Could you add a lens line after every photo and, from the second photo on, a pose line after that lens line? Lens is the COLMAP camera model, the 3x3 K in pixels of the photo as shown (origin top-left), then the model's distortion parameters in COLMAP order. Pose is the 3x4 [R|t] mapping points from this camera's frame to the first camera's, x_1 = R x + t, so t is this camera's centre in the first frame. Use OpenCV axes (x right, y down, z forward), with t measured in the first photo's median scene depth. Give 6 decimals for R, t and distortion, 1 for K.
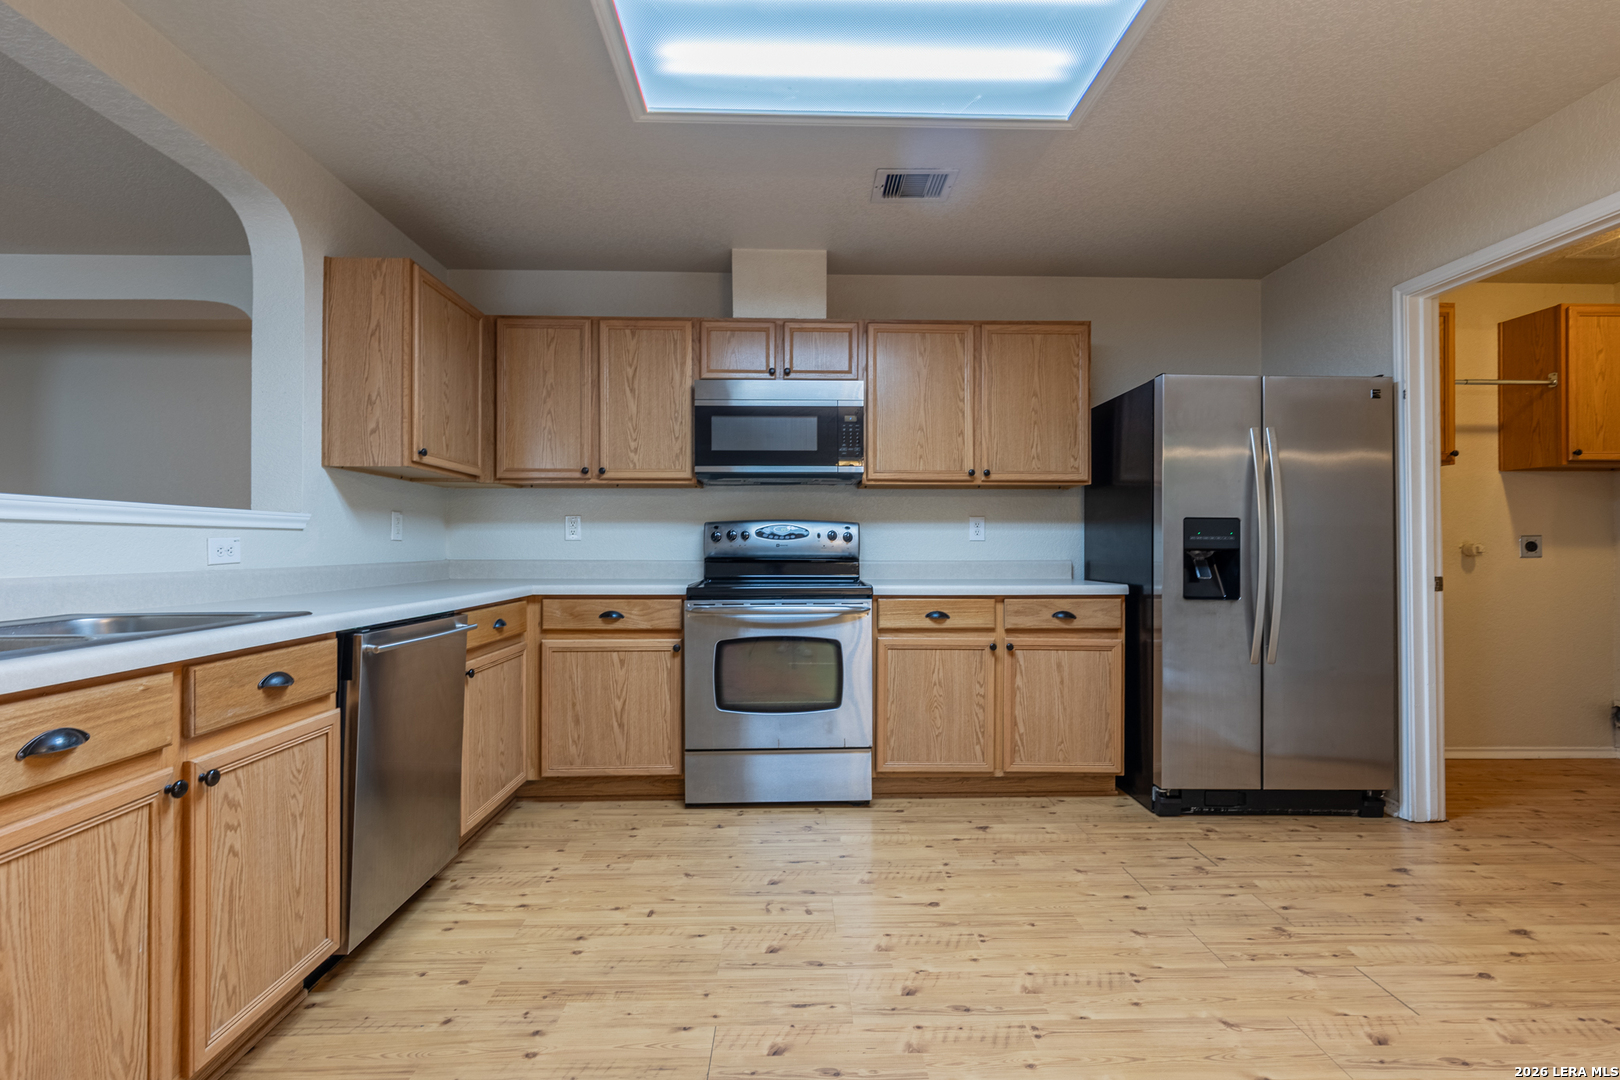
lens RADIAL K [[728.1, 0, 810.8], [0, 728.1, 539.8], [0, 0, 1]] dist [0.009951, -0.002686]
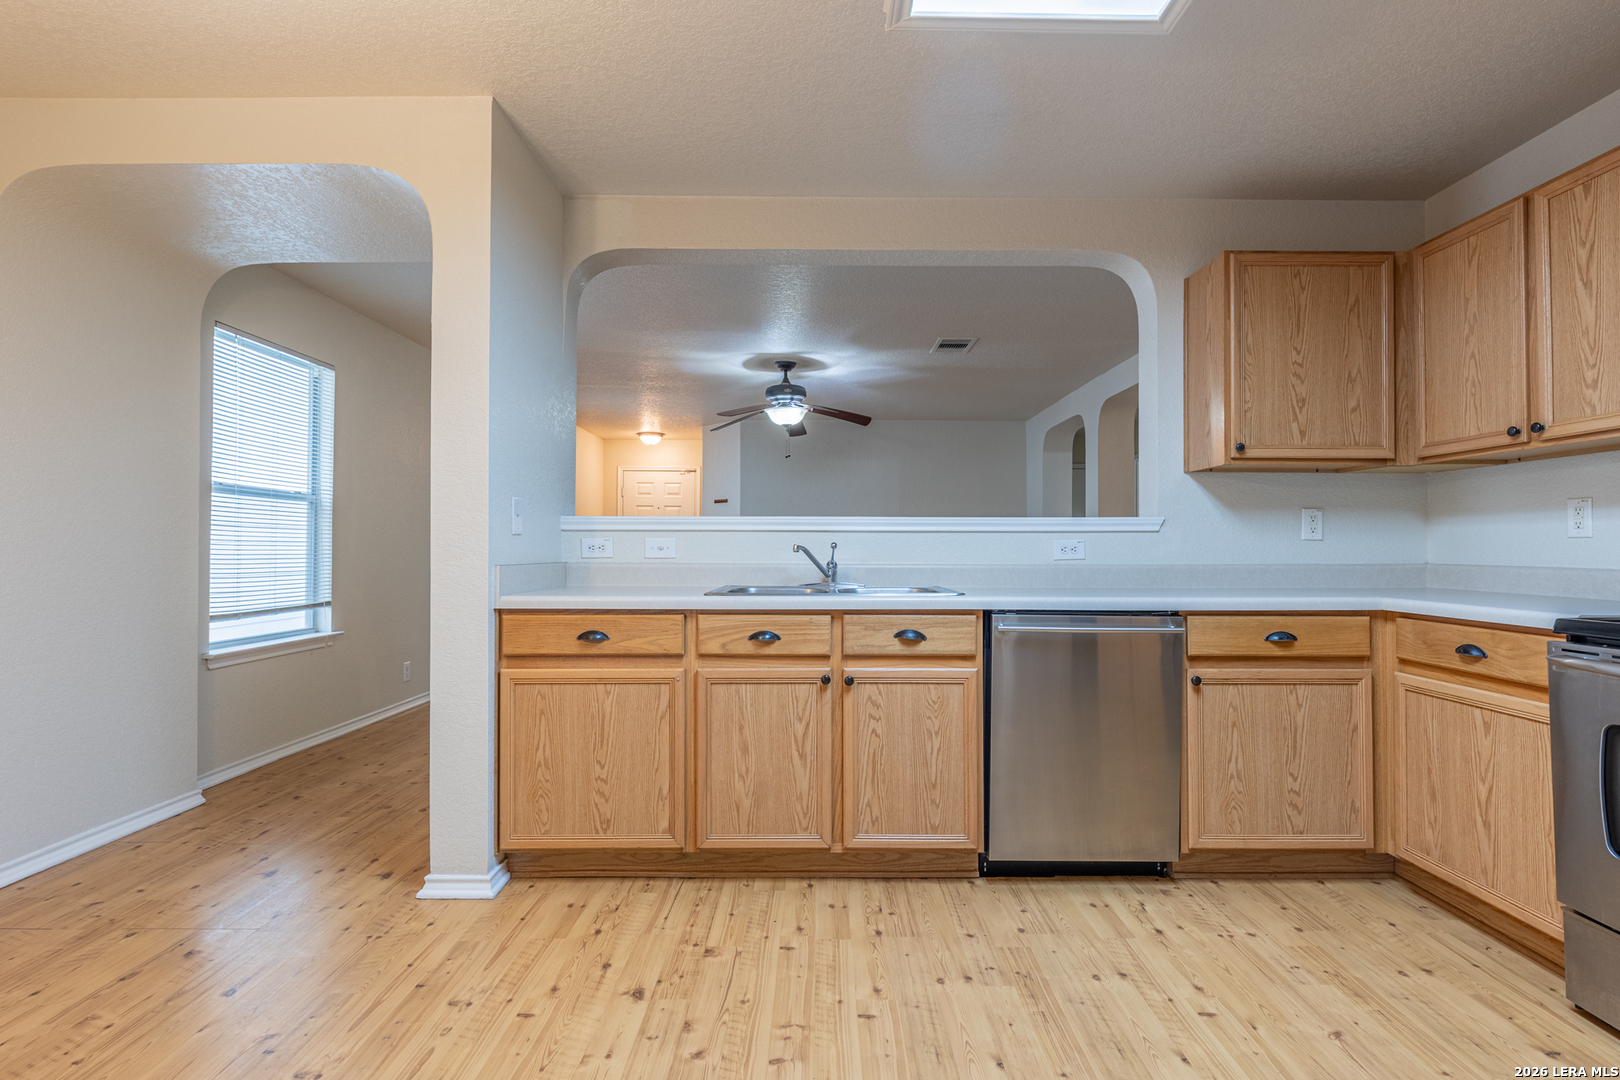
lens RADIAL K [[790.2, 0, 815.6], [0, 790.2, 535.9], [0, 0, 1]] dist [-0.002657, 0.000125]
pose [[-0.032344, -0.013971, -0.999379, 0.458624], [0.008607, 0.999861, -0.014256, 0.005033], [0.999440, -0.009063, -0.032219, 0.434347]]
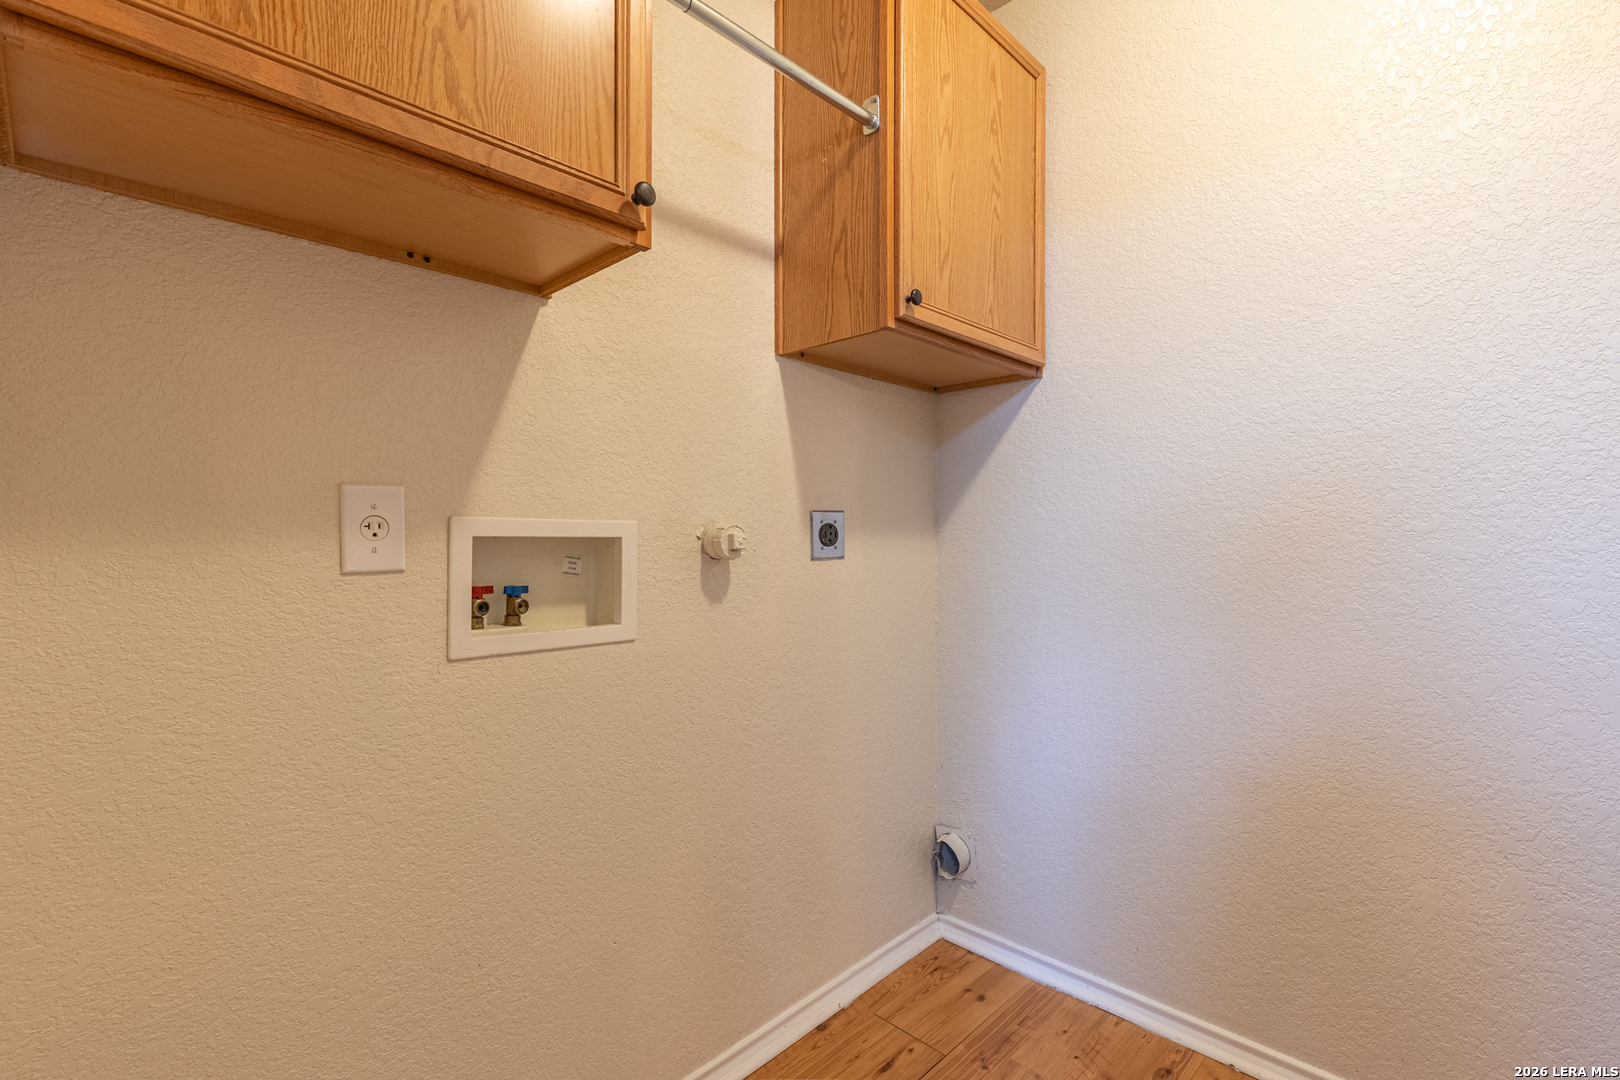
lens RADIAL K [[728.1, 0, 807.1], [0, 728.1, 542.1], [0, 0, 1]] dist [0.009951, -0.002686]
pose [[0.710942, -0.003916, 0.703240, 0.822766], [-0.001573, 0.999973, 0.007159, 0.012963], [-0.703249, -0.006196, 0.710917, 0.862834]]
